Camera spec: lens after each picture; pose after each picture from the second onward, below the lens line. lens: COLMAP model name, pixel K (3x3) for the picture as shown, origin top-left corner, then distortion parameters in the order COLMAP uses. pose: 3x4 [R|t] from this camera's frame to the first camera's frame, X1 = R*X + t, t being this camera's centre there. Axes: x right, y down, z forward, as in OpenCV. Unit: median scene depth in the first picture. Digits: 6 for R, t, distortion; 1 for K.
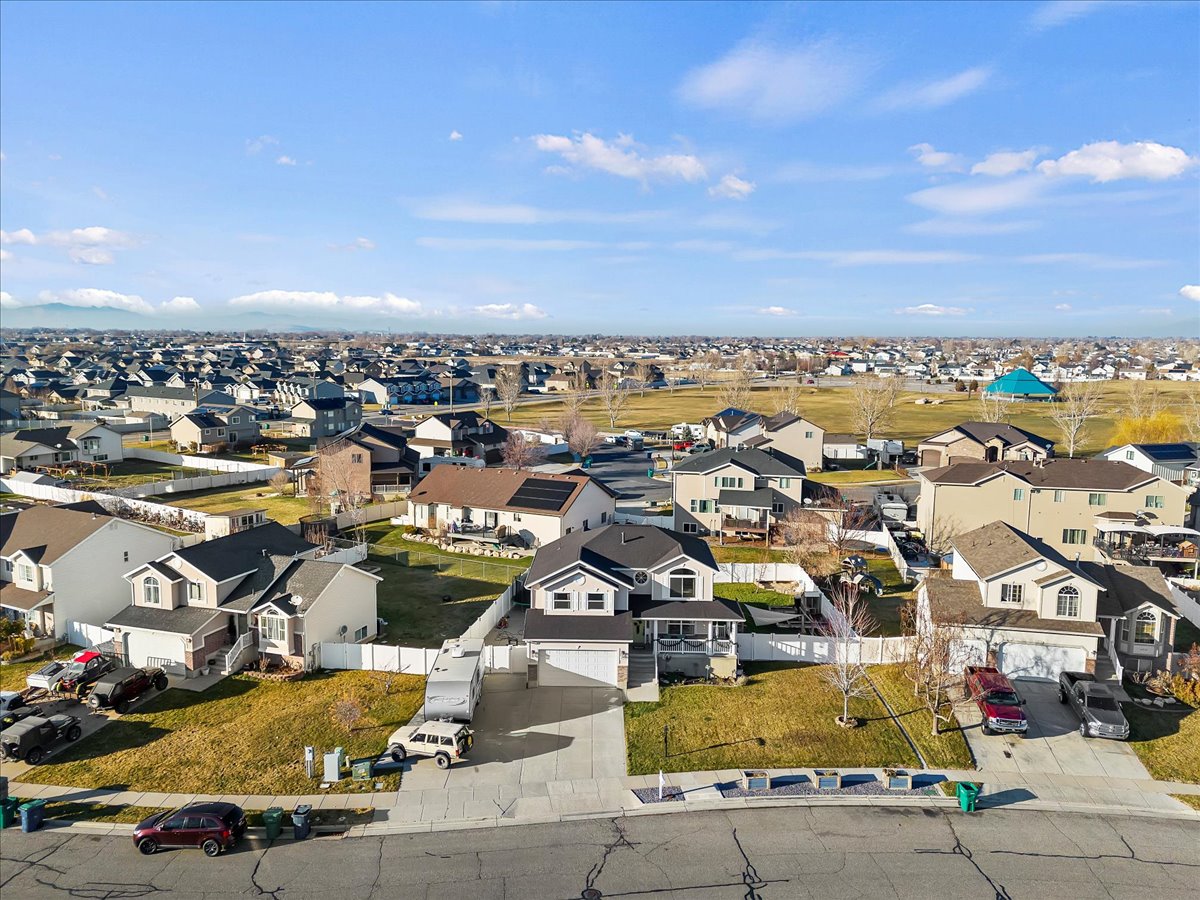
lens RADIAL K [[863.5, 0, 600.0], [0, 863.5, 450.0], [0, 0, 1]] dist [0.066911, -0.046782]
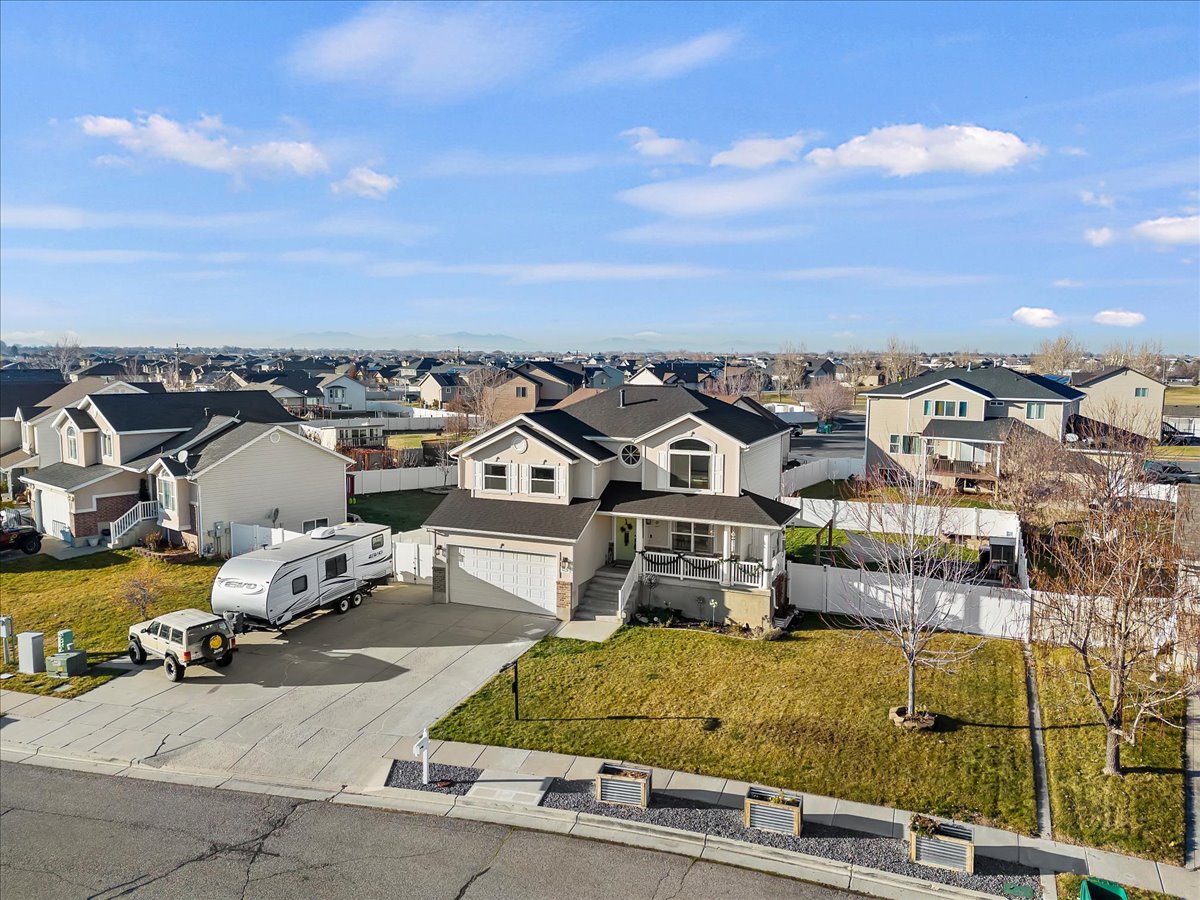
lens RADIAL K [[863.5, 0, 600.0], [0, 863.5, 450.0], [0, 0, 1]] dist [0.066911, -0.046782]
pose [[0.926816, 0.038053, -0.373583, 0.273659], [-0.045691, 0.998888, -0.011607, 0.161028], [0.372726, 0.027827, 0.927524, 0.437827]]
